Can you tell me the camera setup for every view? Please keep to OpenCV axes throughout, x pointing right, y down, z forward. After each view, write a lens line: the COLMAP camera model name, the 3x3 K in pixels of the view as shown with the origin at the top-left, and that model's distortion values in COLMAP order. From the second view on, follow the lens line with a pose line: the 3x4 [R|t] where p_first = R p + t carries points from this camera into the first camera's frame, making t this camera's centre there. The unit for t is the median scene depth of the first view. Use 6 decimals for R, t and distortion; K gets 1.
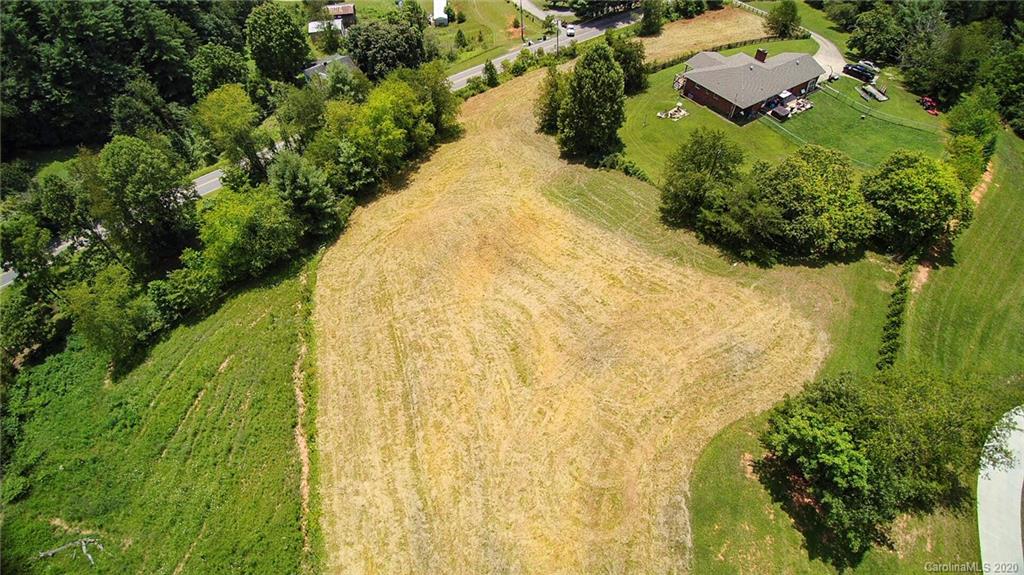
lens RADIAL K [[493.8, 0, 514.6], [0, 493.8, 286.4], [0, 0, 1]] dist [-0.032321, -0.015079]
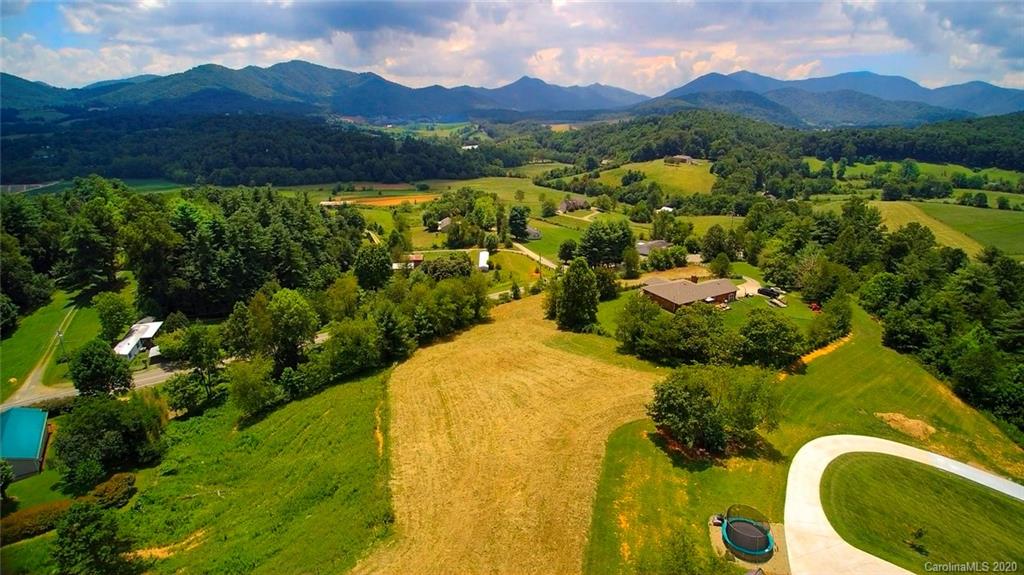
lens RADIAL K [[491.8, 0, 506.8], [0, 491.8, 292.6], [0, 0, 1]] dist [-0.034609, -0.009105]
pose [[0.995814, 0.050149, -0.076418, 0.060539], [-0.081237, 0.868788, -0.488475, 0.474648], [0.041895, 0.492639, 0.869225, -0.442070]]
